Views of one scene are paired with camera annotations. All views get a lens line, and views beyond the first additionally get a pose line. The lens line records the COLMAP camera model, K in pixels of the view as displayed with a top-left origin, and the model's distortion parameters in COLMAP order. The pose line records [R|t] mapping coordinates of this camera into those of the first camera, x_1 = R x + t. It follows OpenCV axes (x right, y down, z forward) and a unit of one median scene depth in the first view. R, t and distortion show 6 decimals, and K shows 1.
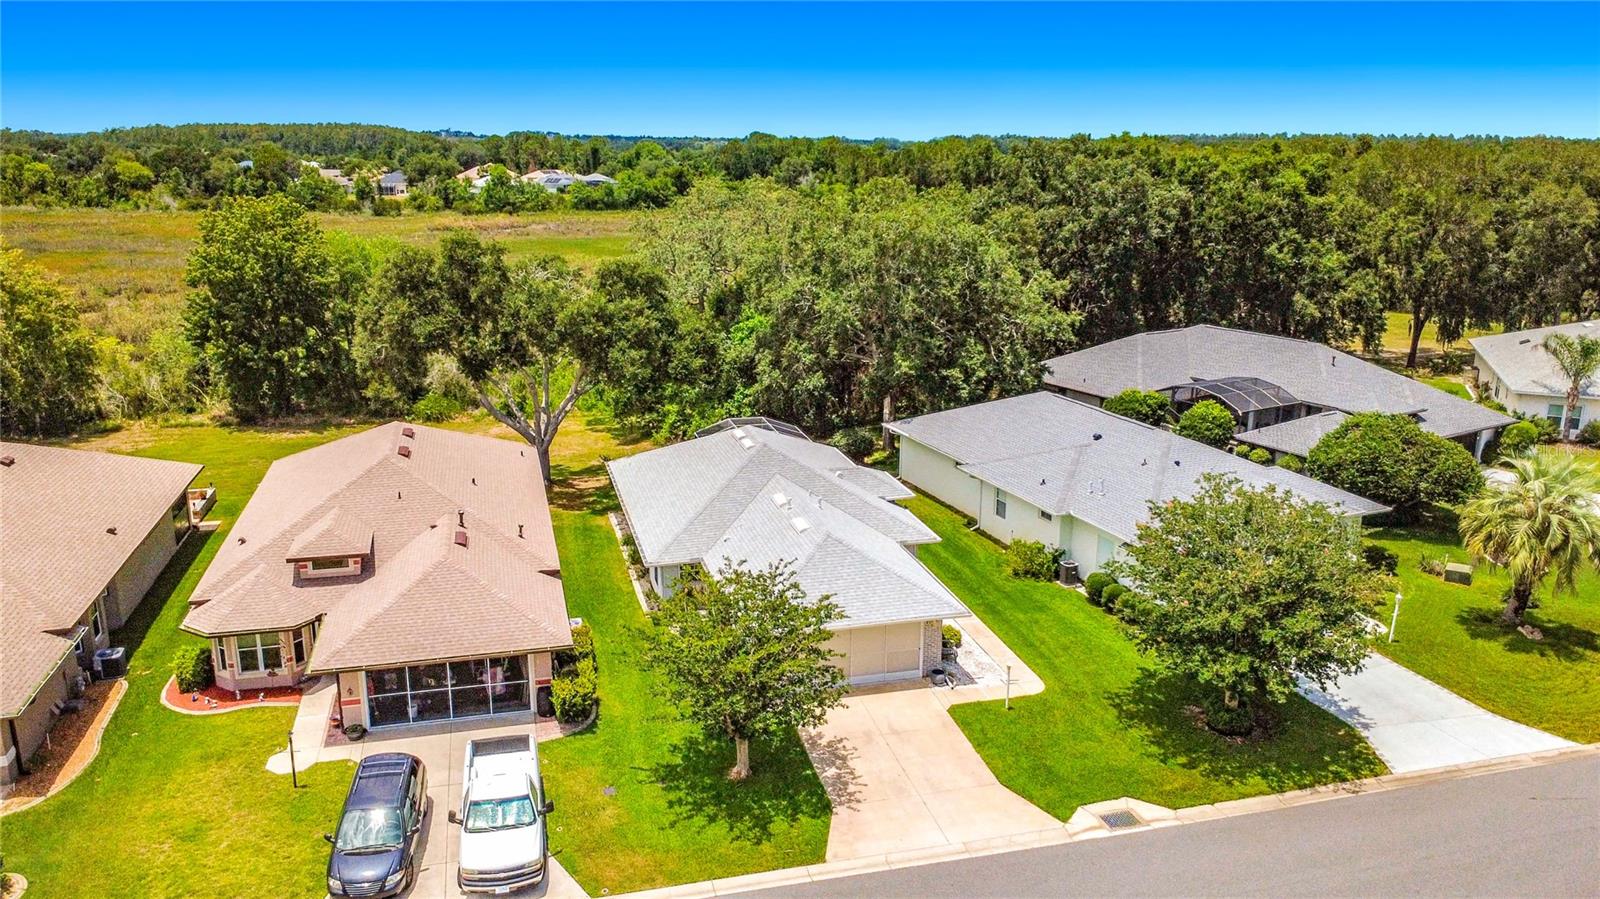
lens RADIAL K [[1196.2, 0, 827.0], [0, 1196.2, 453.5], [0, 0, 1]] dist [-0.001372, -0.003214]
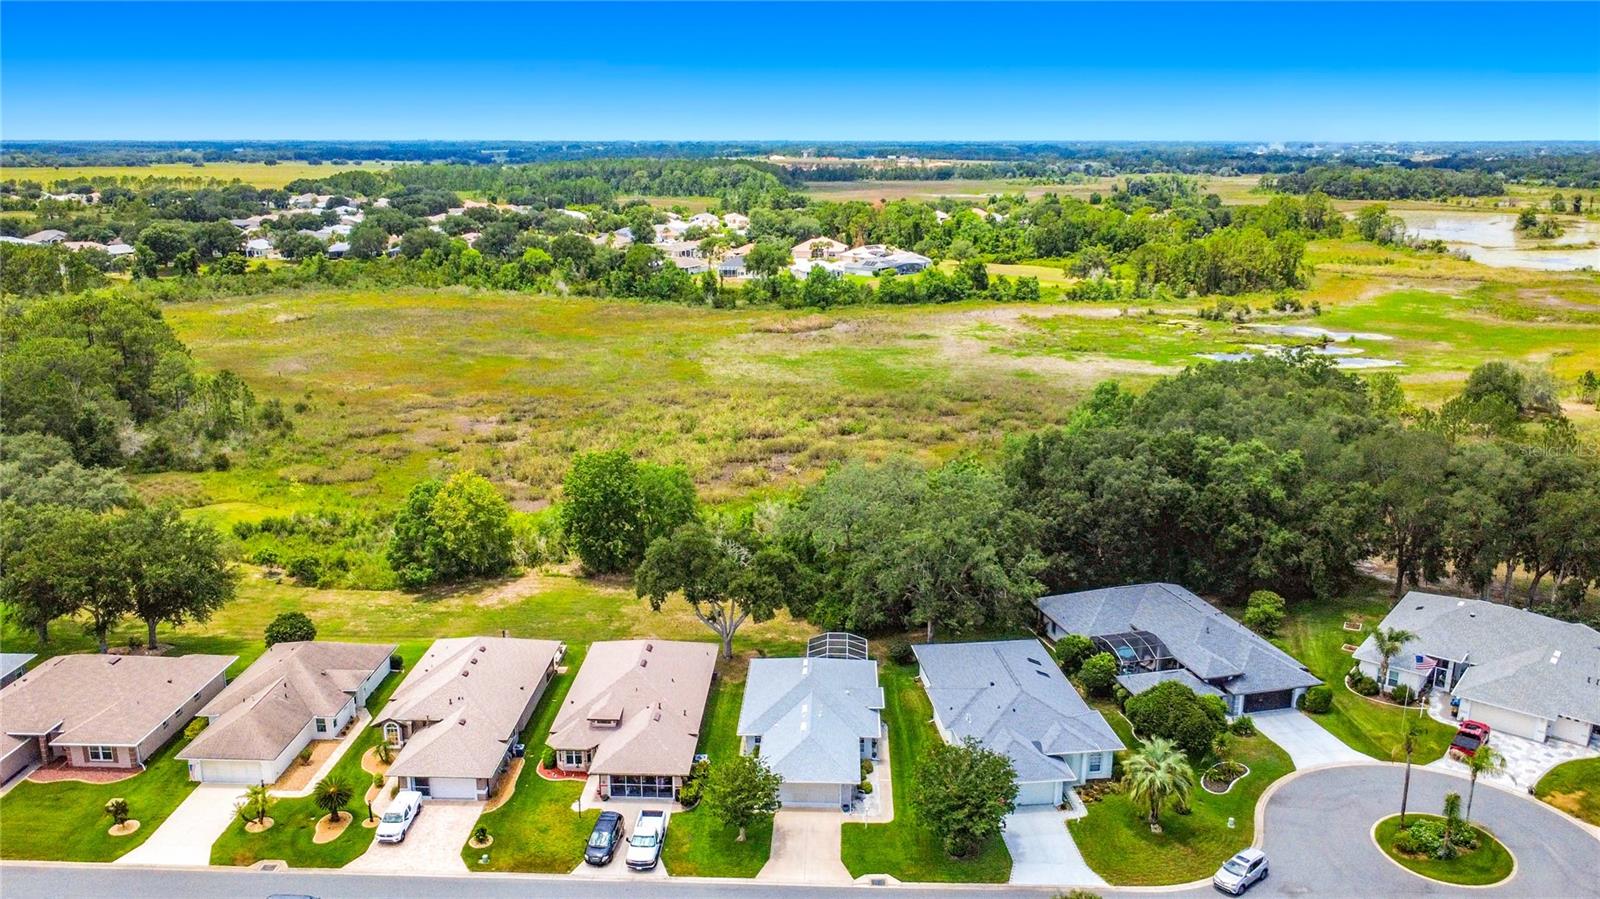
lens RADIAL K [[1278.1, 0, 832.9], [0, 1278.1, 445.7], [0, 0, 1]] dist [-0.006027, -0.003250]
pose [[0.957463, 0.073587, -0.279015, 0.498628], [-0.074467, 0.997196, 0.007459, -0.368002], [0.278782, 0.013636, 0.960258, -0.955905]]
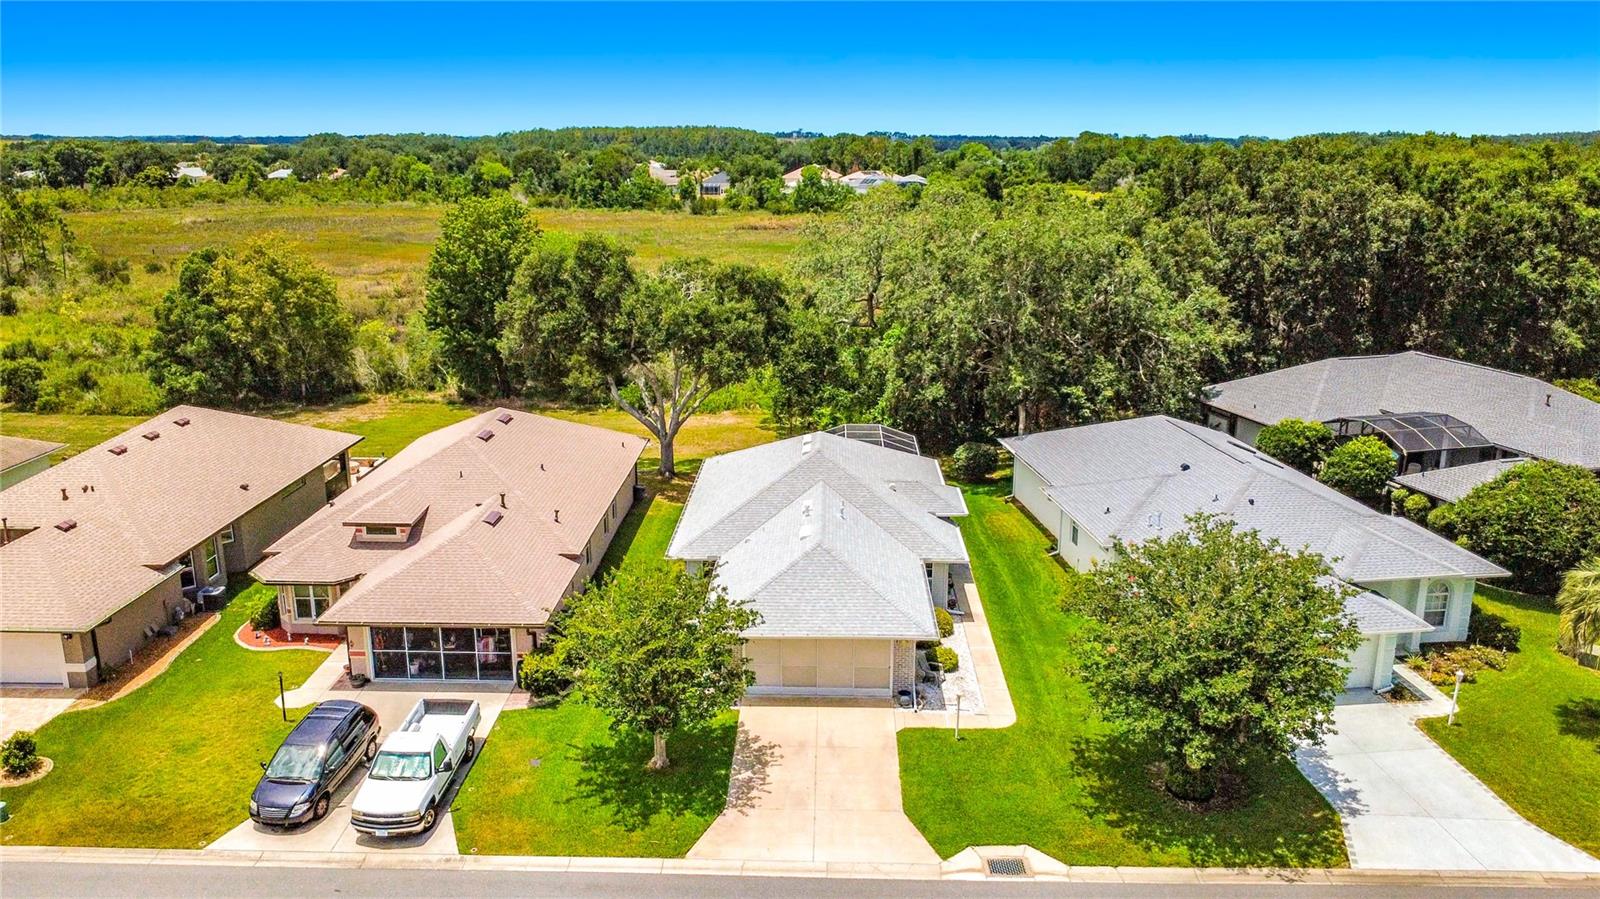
lens RADIAL K [[1219.6, 0, 819.2], [0, 1219.6, 450.9], [0, 0, 1]] dist [-0.000022, -0.003264]
pose [[0.957151, 0.066618, -0.281823, 0.212424], [-0.068378, 0.997653, 0.003600, -0.010080], [0.281401, 0.015825, 0.959460, 0.013648]]
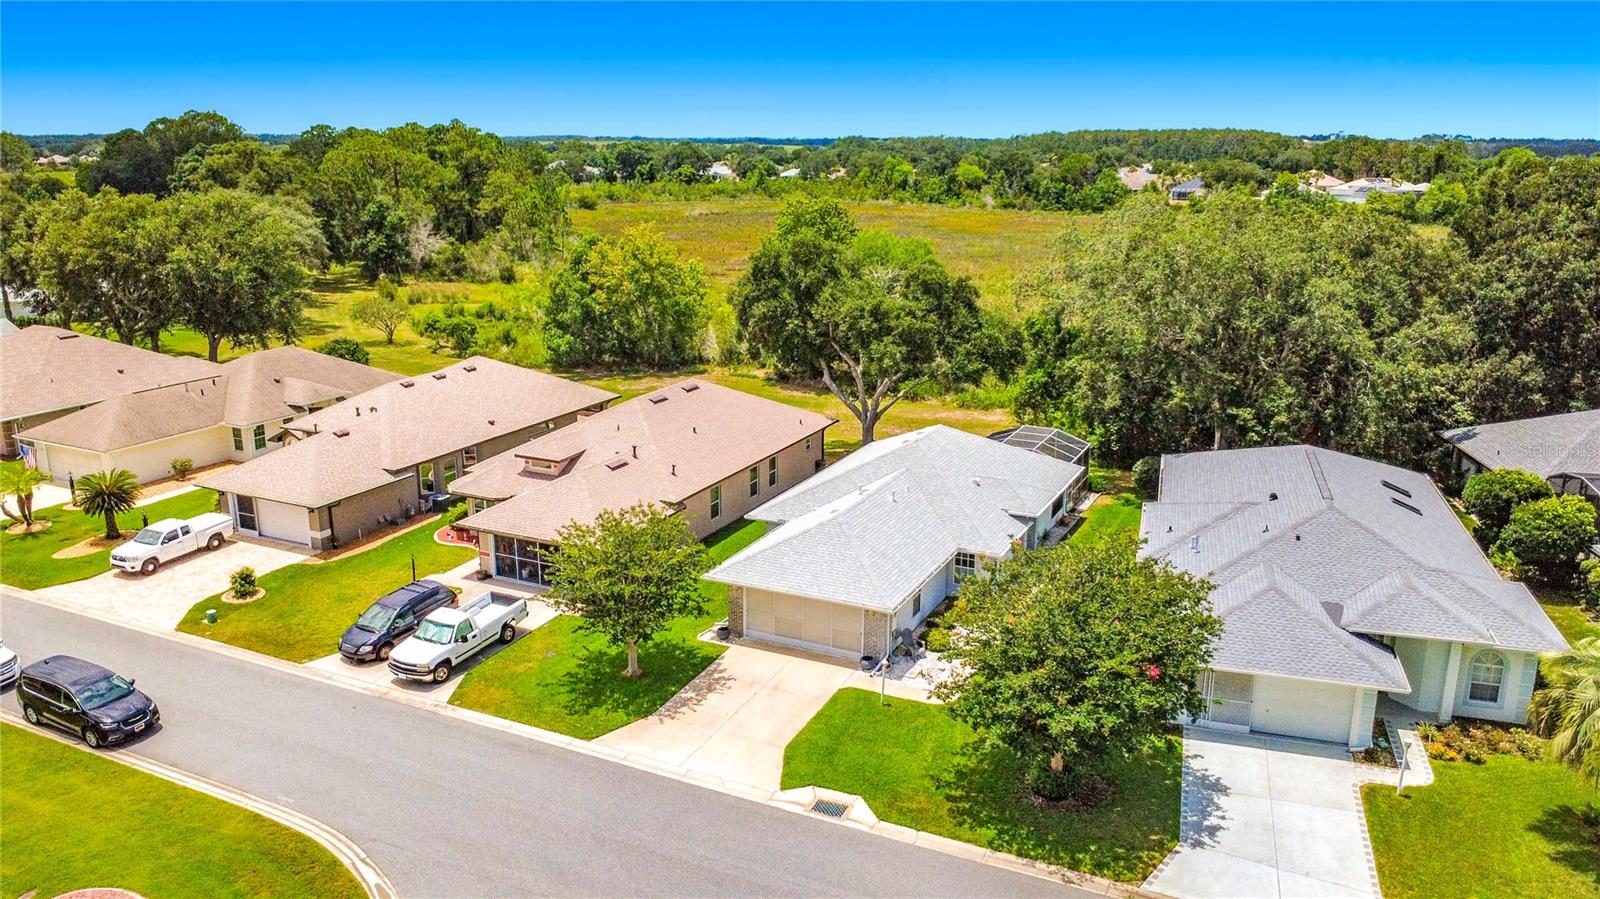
lens RADIAL K [[1218.1, 0, 800.0], [0, 1218.1, 449.5], [0, 0, 1]] dist [0.001775, -0.002280]
pose [[0.743054, 0.161403, -0.649477, 0.525840], [-0.167954, 0.984397, 0.052482, -0.035599], [0.647813, 0.070085, 0.758568, 0.084797]]
